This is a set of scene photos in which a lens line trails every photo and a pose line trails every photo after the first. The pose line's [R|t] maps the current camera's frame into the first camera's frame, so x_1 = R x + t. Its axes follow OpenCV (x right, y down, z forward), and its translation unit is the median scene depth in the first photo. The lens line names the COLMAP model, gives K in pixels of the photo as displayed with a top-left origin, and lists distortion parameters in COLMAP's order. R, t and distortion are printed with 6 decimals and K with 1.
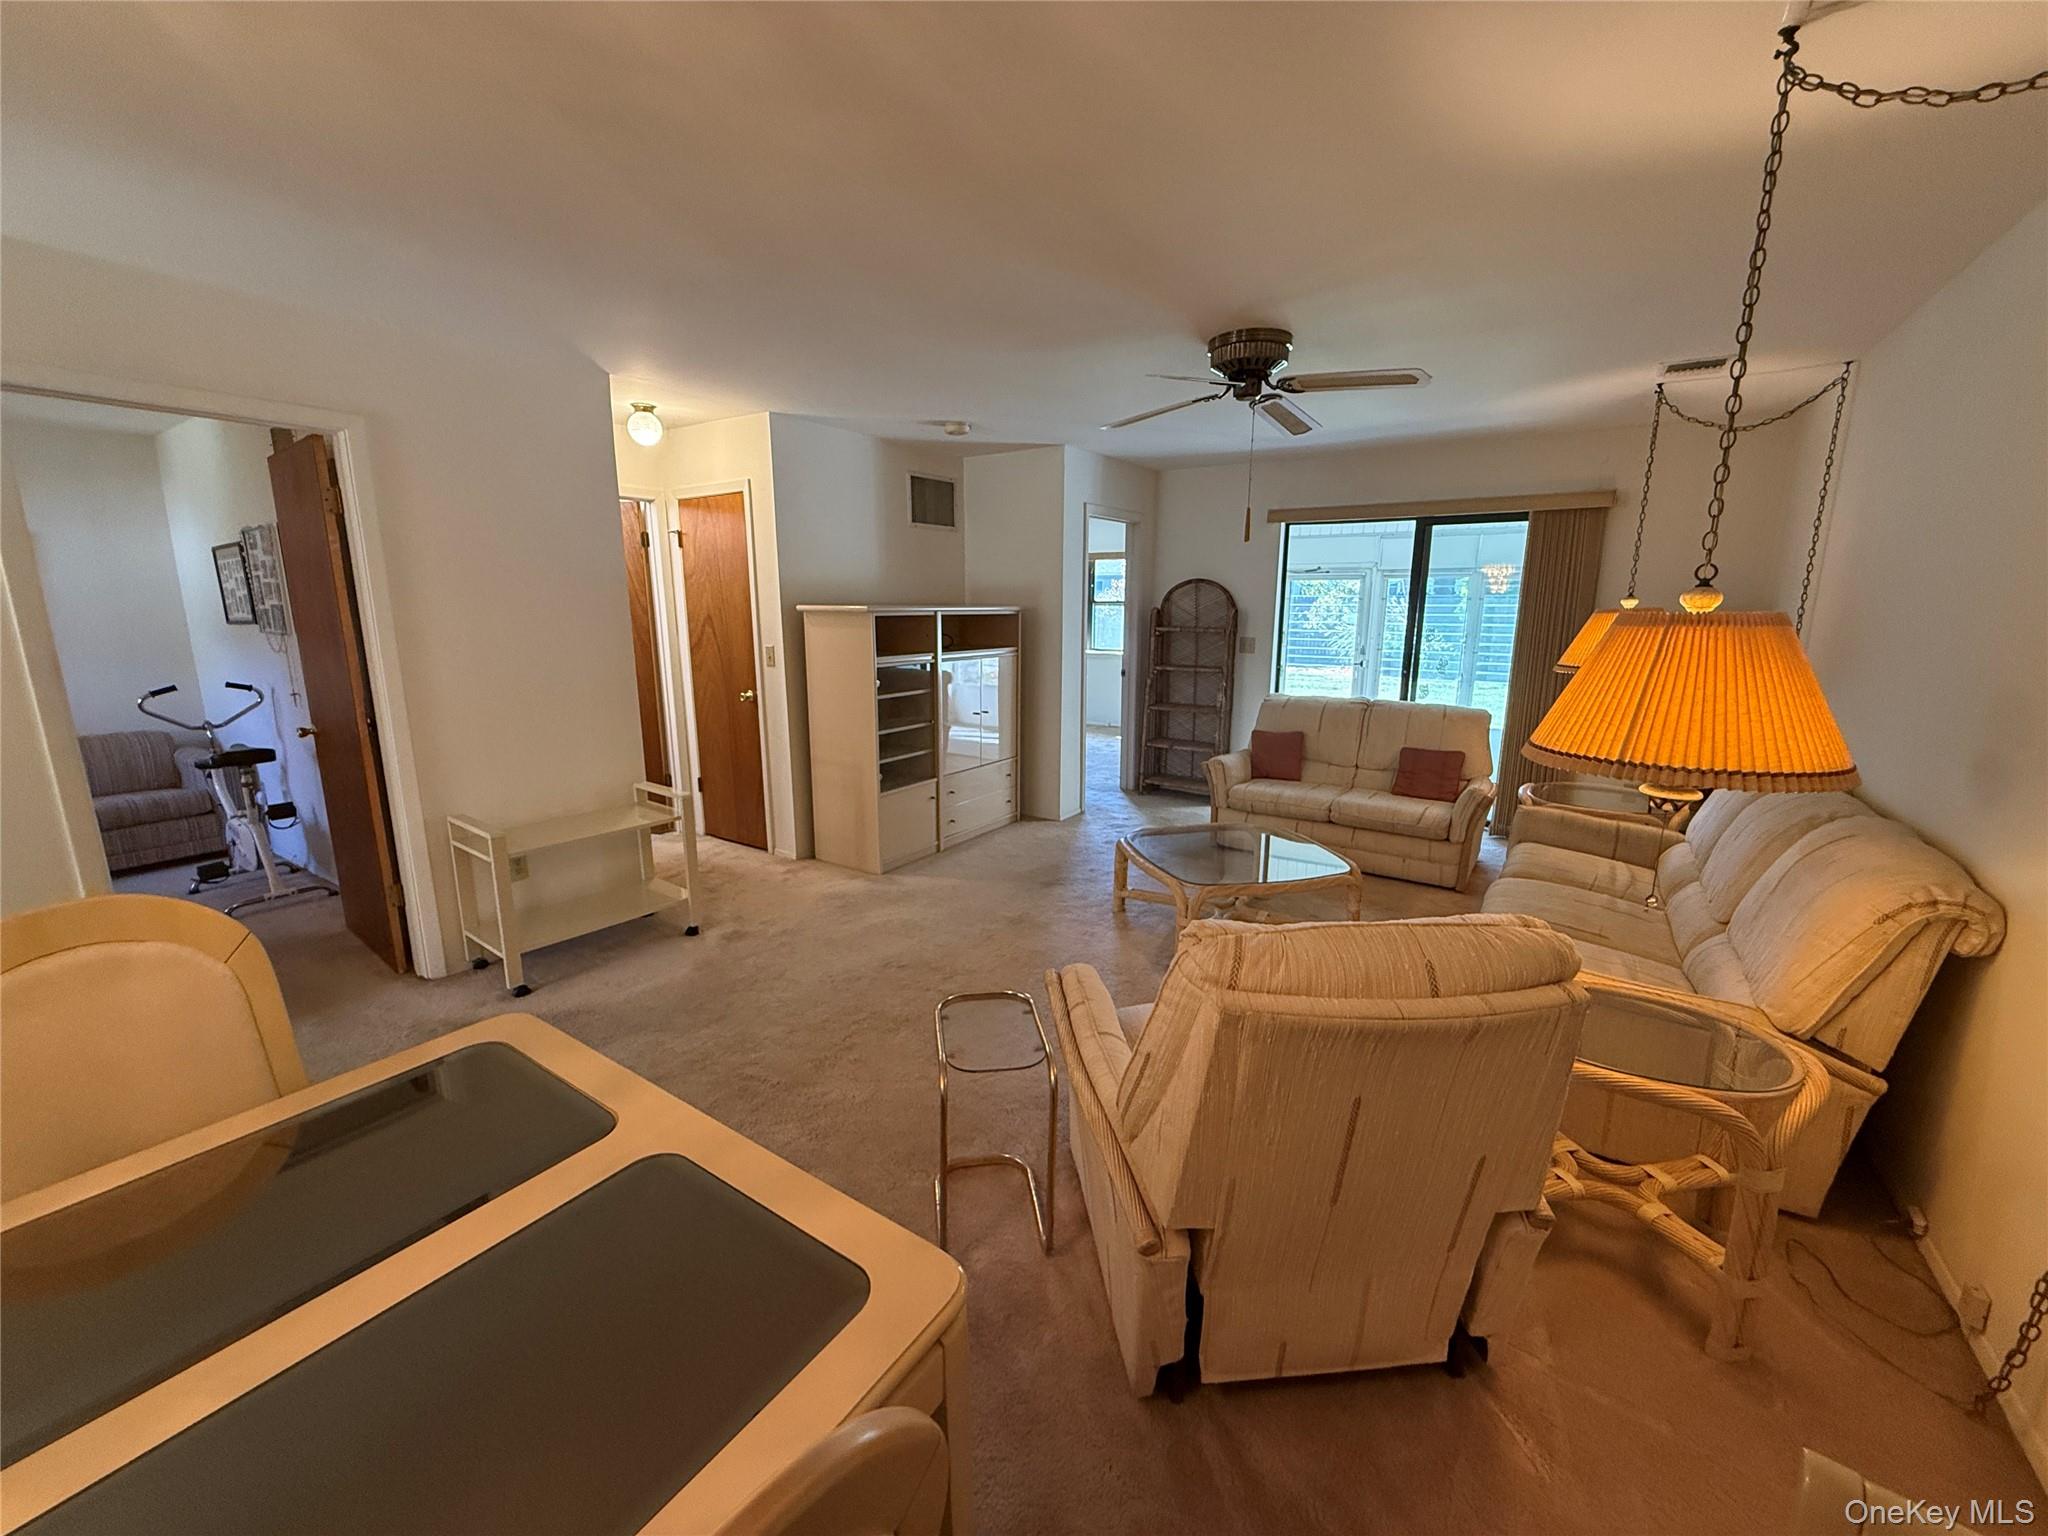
lens RADIAL K [[820.6, 0, 1023.9], [0, 820.6, 771.0], [0, 0, 1]] dist [-0.003544, 0.000002]
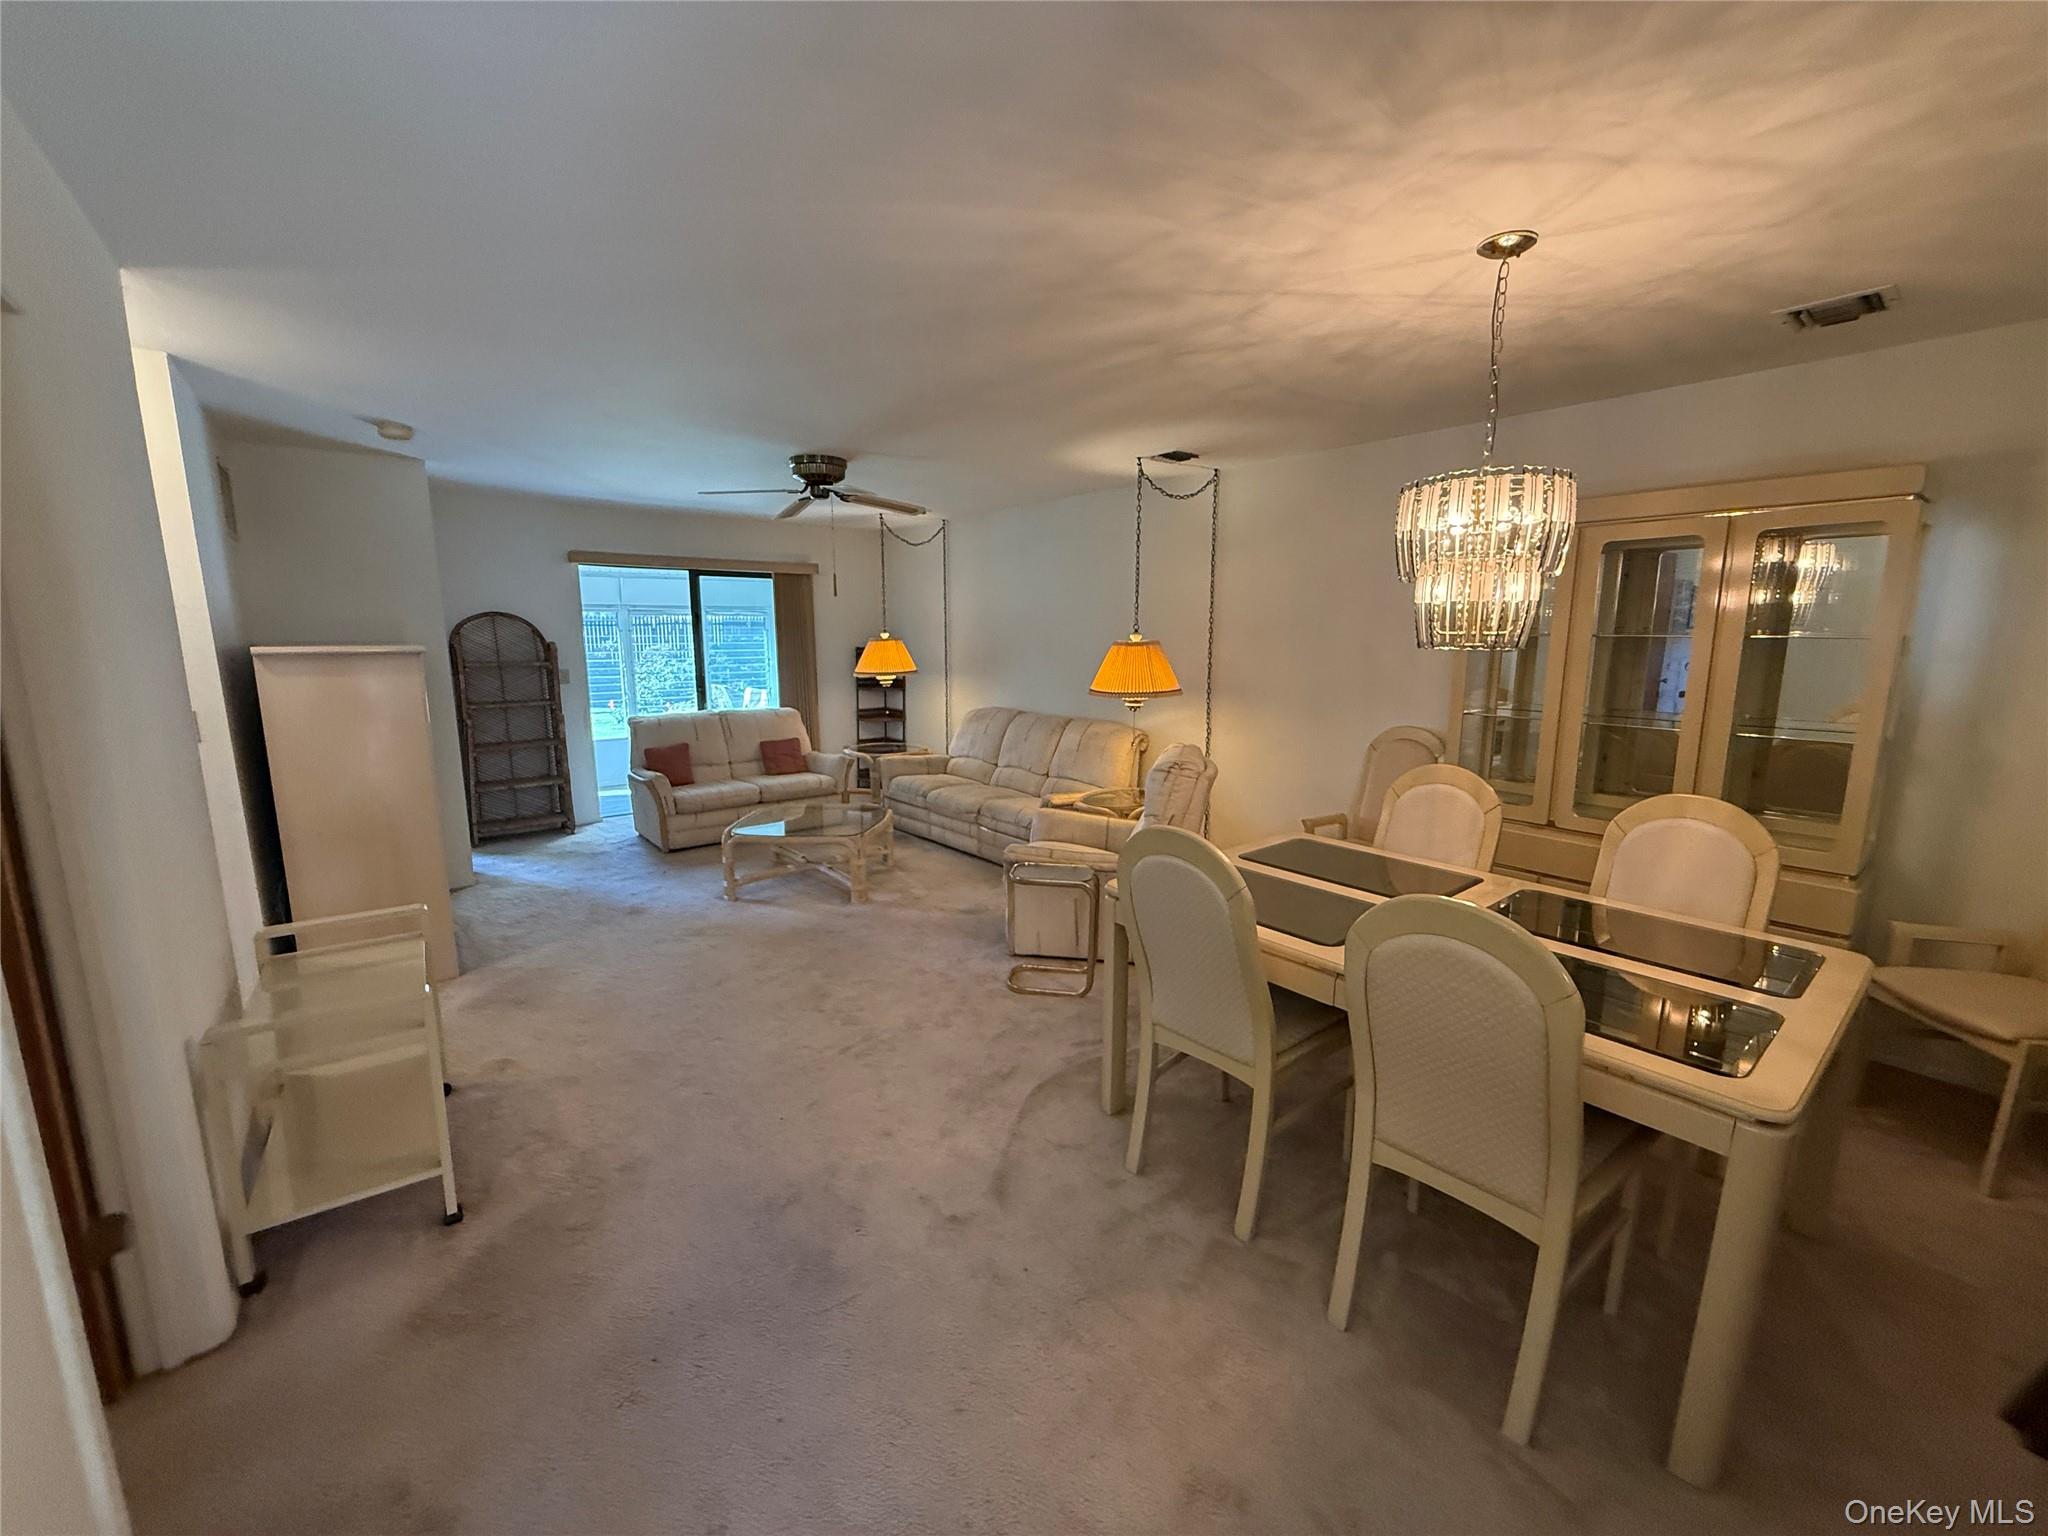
lens RADIAL K [[820.6, 0, 1025.0], [0, 820.6, 773.1], [0, 0, 1]] dist [-0.003544, 0.000002]
pose [[0.269061, -0.165909, 0.948726, -0.667196], [0.193457, 0.974285, 0.115514, -0.047089], [-0.943494, 0.152457, 0.294238, 0.184391]]
